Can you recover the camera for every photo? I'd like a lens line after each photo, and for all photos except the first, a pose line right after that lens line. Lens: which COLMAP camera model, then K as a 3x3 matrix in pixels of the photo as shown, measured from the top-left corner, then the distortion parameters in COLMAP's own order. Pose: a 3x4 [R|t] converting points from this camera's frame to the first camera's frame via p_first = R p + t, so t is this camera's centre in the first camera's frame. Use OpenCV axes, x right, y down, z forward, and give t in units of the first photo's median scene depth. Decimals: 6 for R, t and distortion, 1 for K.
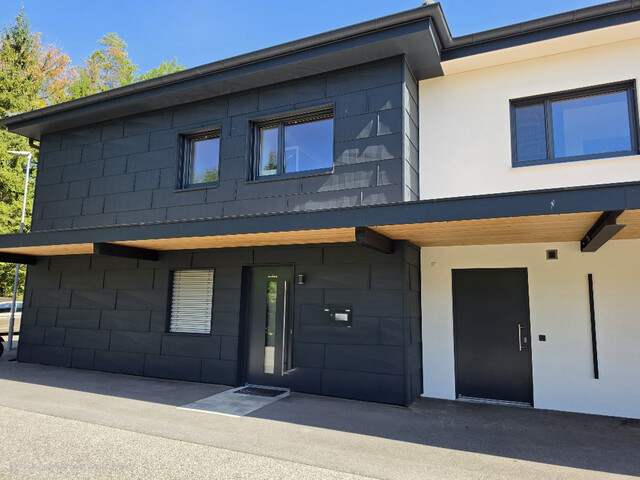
lens RADIAL K [[442.3, 0, 319.2], [0, 442.3, 233.9], [0, 0, 1]] dist [0.061125, -0.070222]
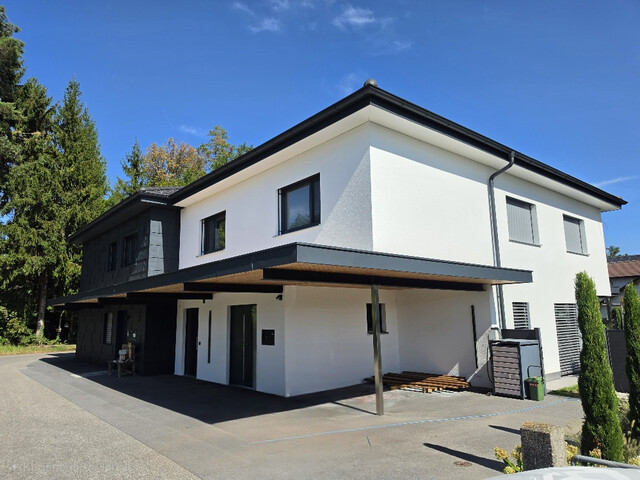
lens RADIAL K [[442.3, 0, 319.2], [0, 442.3, 233.9], [0, 0, 1]] dist [0.061125, -0.070222]
pose [[0.904223, -0.108976, -0.412923, 1.173964], [0.100143, 0.994041, -0.043047, -0.072248], [0.415153, -0.002427, 0.909748, -0.324820]]
